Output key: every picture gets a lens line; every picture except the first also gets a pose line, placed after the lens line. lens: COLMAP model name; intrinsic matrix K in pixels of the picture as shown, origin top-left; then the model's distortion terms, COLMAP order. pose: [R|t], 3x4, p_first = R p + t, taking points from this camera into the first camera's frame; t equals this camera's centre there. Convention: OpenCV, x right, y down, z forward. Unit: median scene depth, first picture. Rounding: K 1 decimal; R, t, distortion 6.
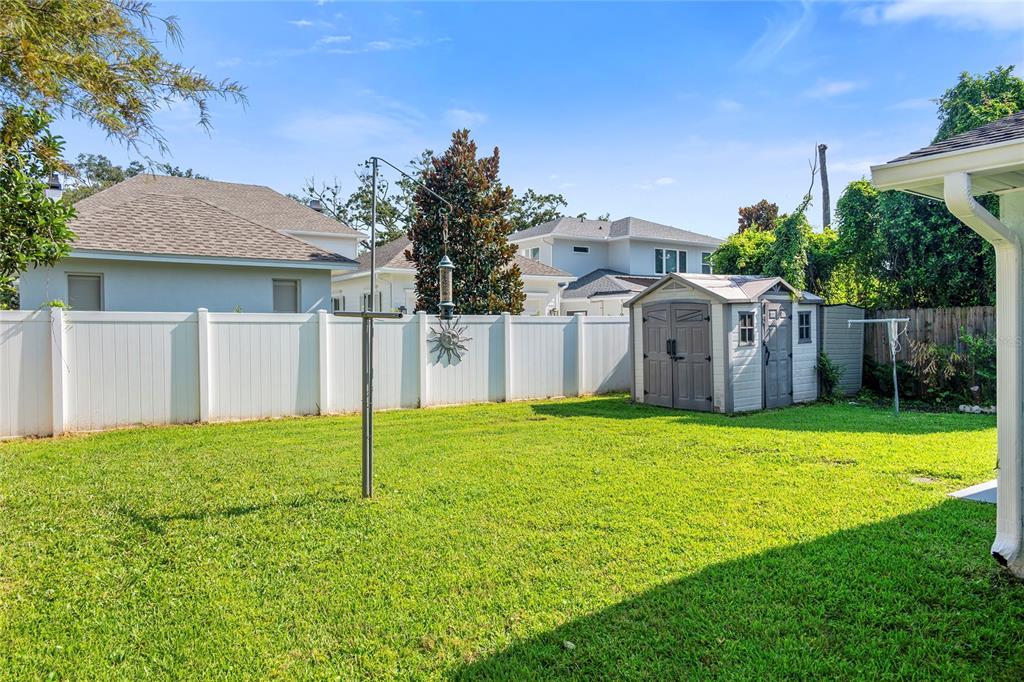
lens RADIAL K [[682.1, 0, 512.0], [0, 682.1, 341.0], [0, 0, 1]] dist [-0.007317, -0.005342]
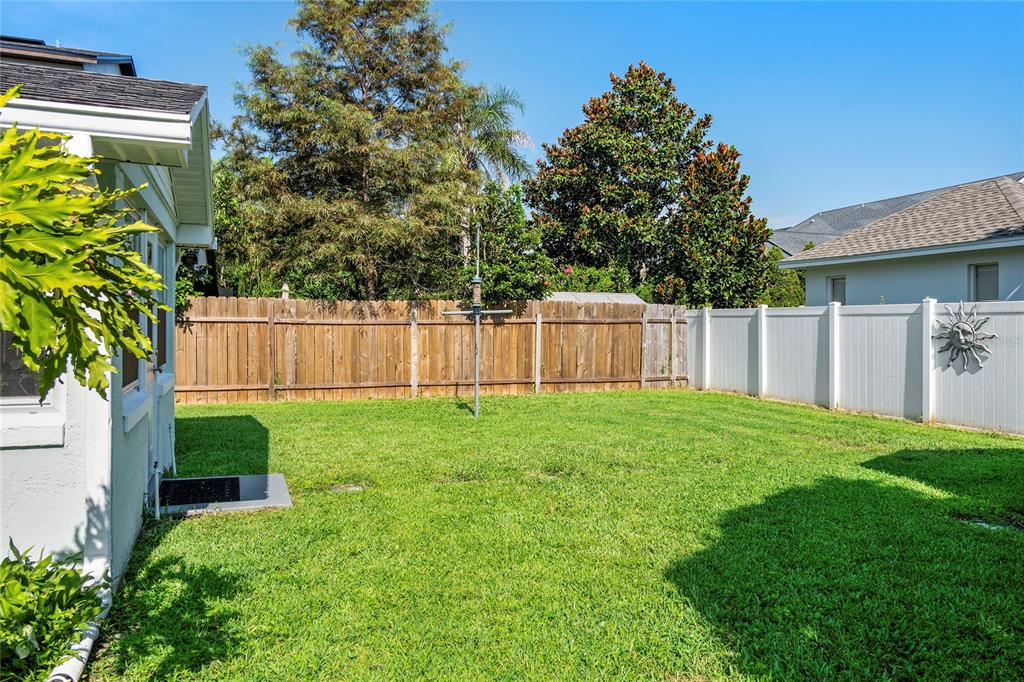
lens RADIAL K [[682.1, 0, 512.0], [0, 682.1, 341.0], [0, 0, 1]] dist [-0.007317, -0.005342]
pose [[-0.181857, 0.030833, -0.982841, 0.706067], [-0.015640, 0.999291, 0.034243, -0.014947], [0.983201, 0.021599, -0.181246, 0.665229]]
